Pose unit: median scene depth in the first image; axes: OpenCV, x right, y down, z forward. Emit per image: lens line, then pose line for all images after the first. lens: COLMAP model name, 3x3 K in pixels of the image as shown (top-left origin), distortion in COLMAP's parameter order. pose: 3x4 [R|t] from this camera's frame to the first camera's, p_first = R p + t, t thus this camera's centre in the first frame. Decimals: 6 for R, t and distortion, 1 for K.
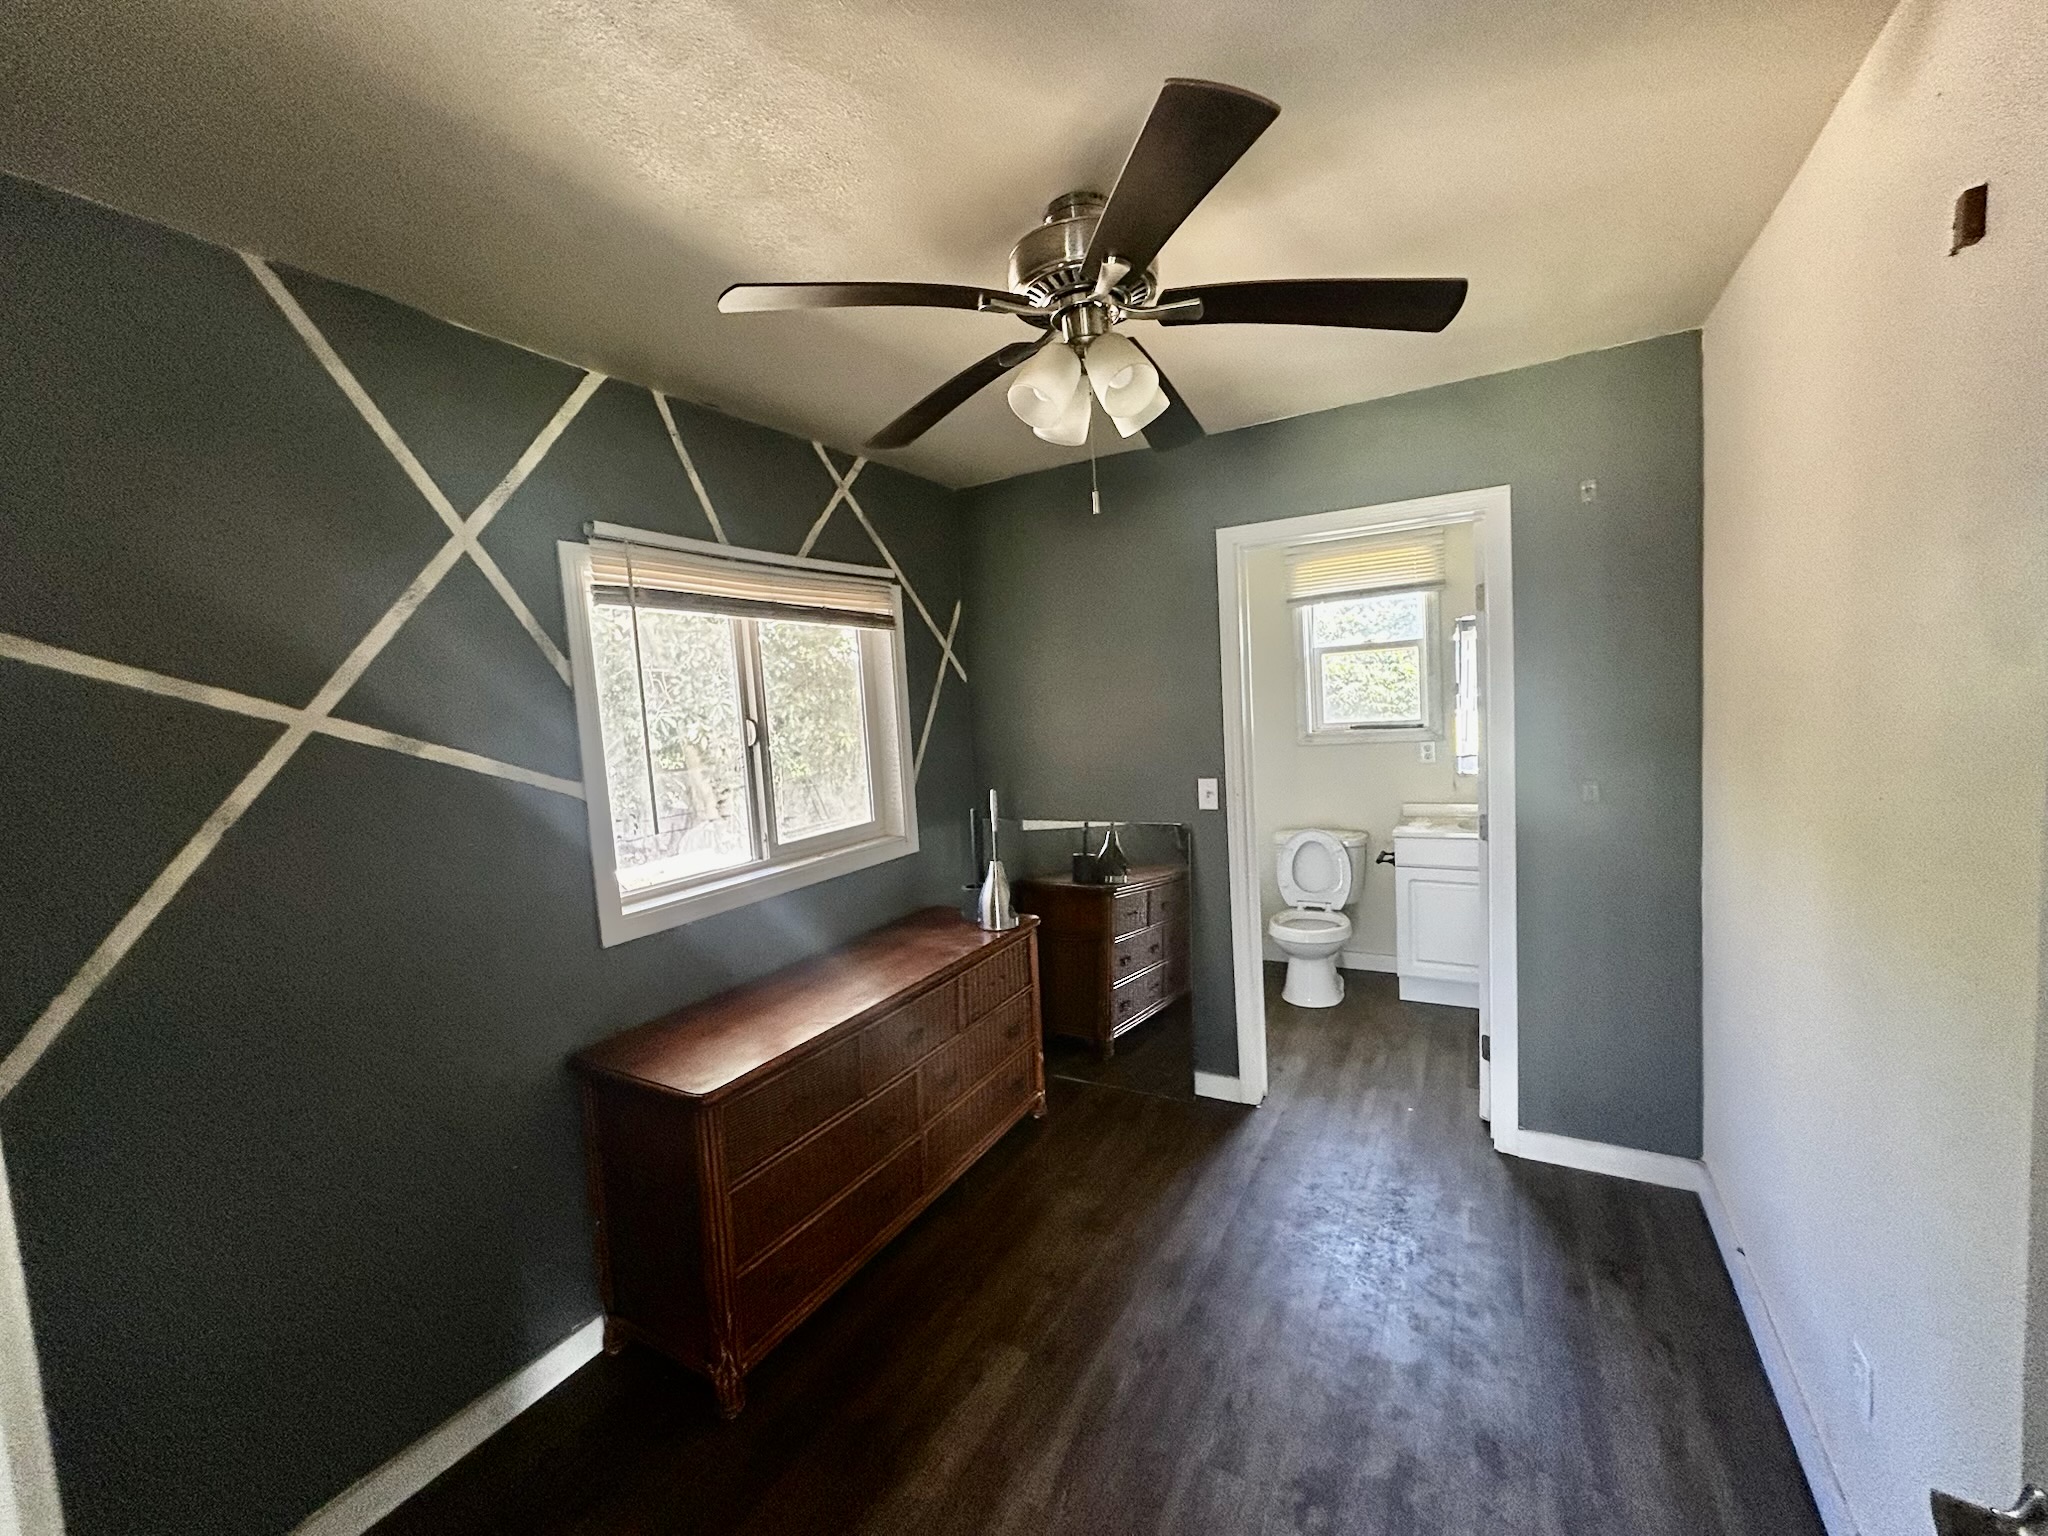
lens RADIAL K [[823.9, 0, 1023.6], [0, 823.9, 766.6], [0, 0, 1]] dist [-0.001428, -0.000951]
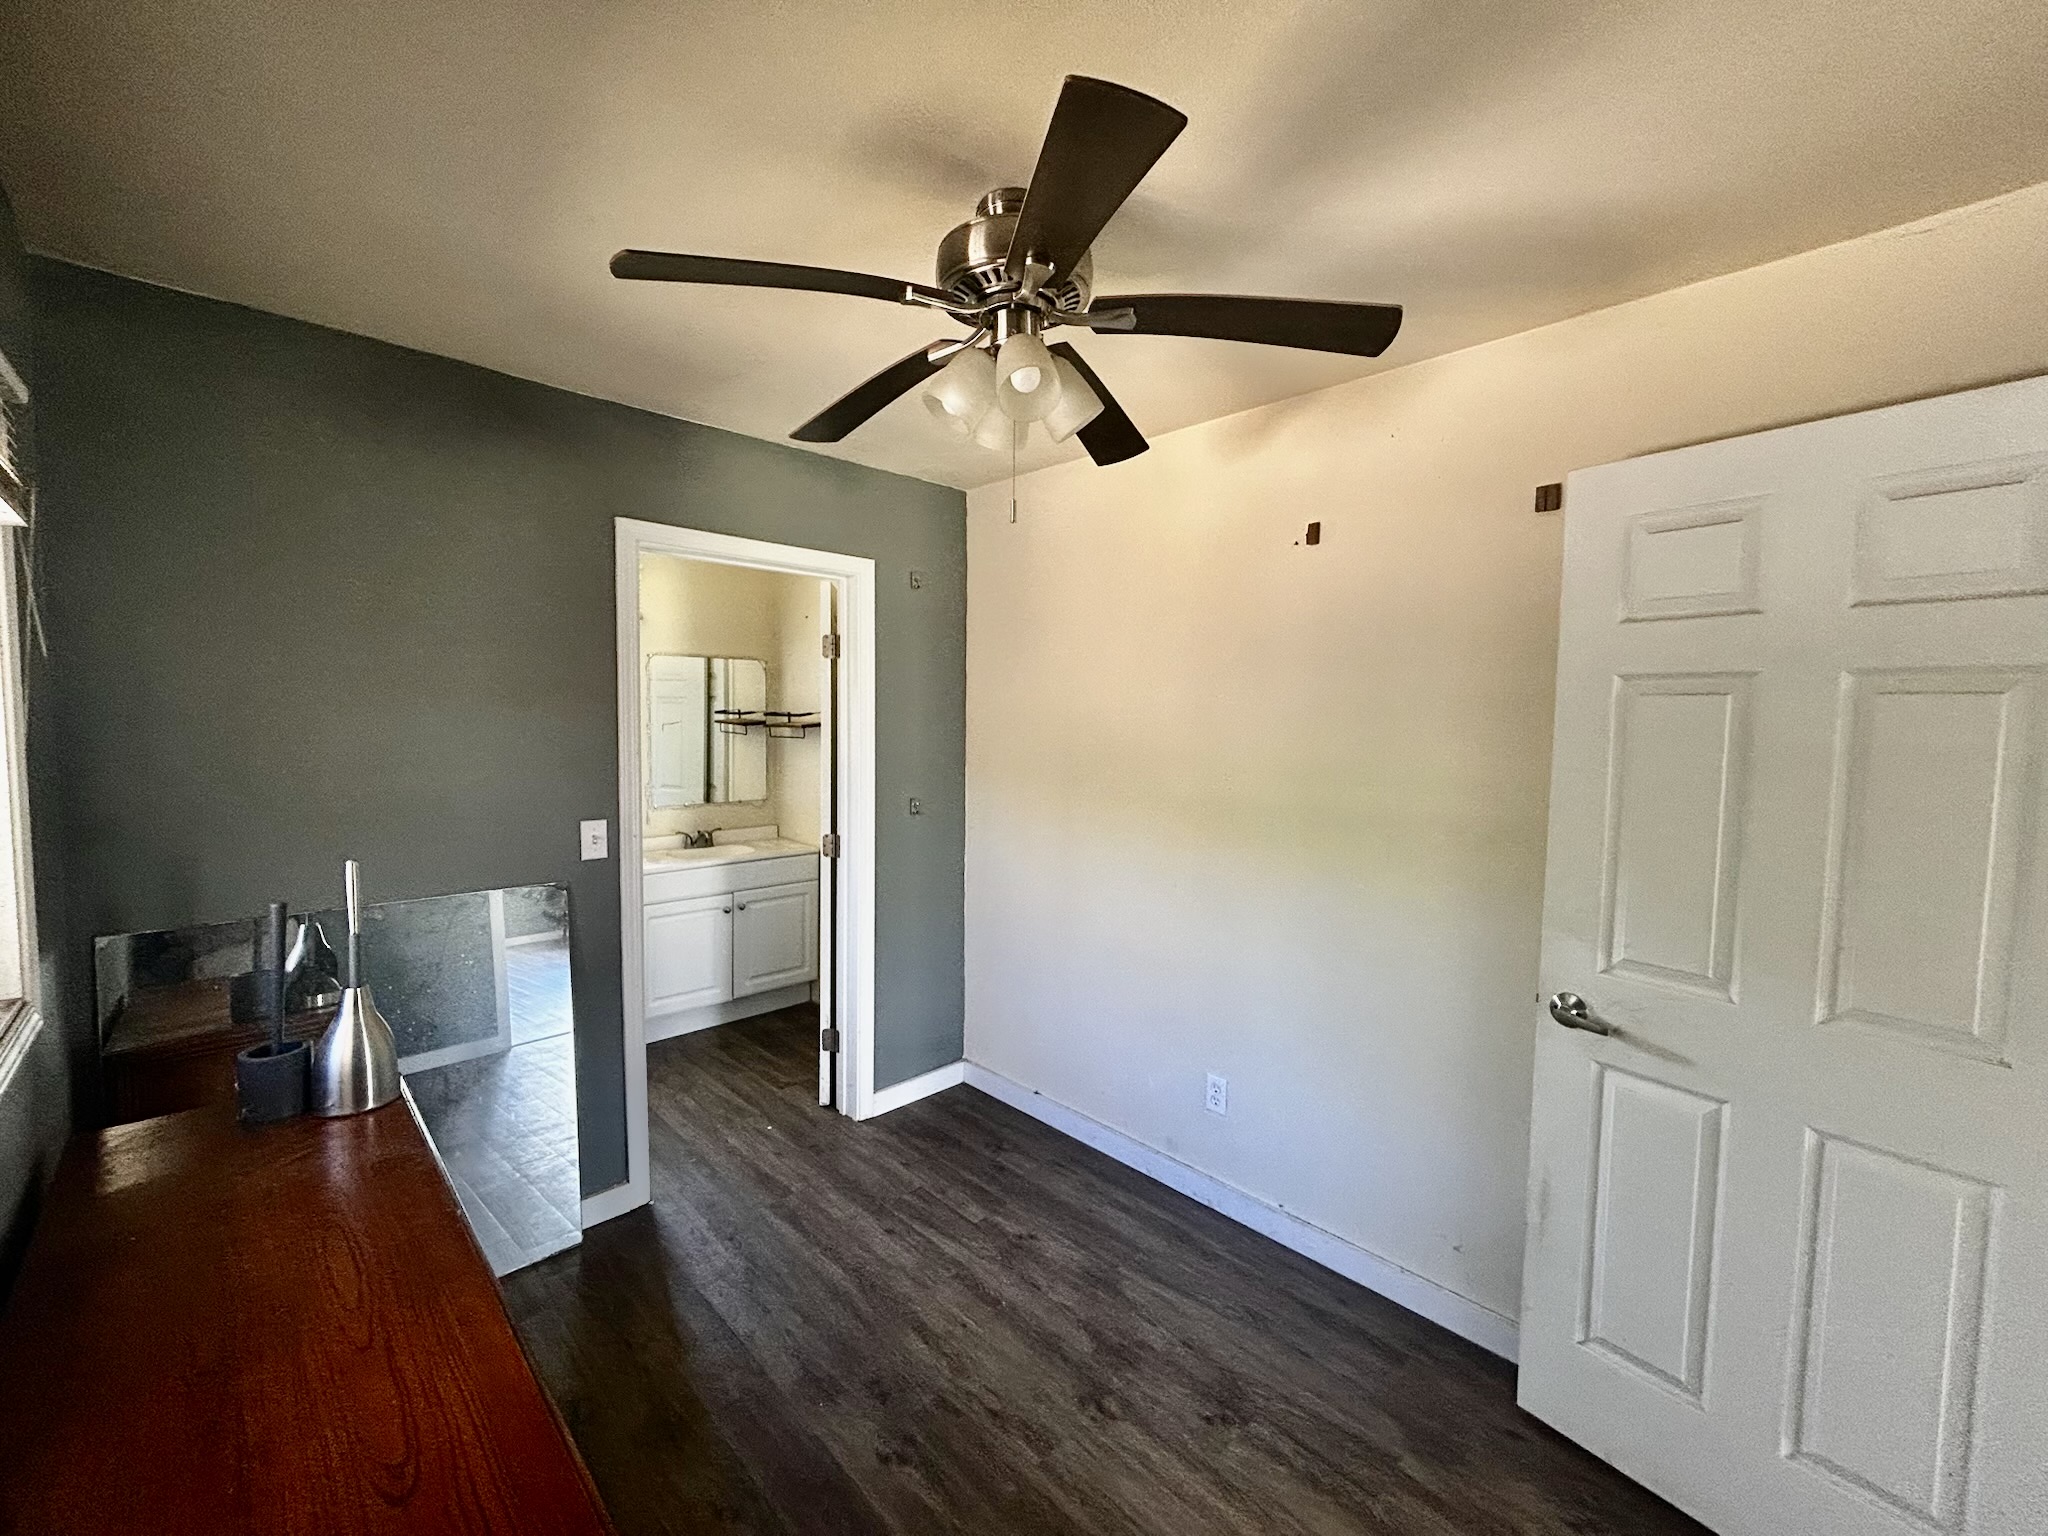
lens RADIAL K [[823.9, 0, 1020.4], [0, 823.9, 765.9], [0, 0, 1]] dist [-0.001428, -0.000951]
pose [[0.275529, 0.004533, 0.961282, -0.494299], [0.051534, 0.998481, -0.019479, -0.001352], [-0.959910, 0.054905, 0.274877, 0.439450]]
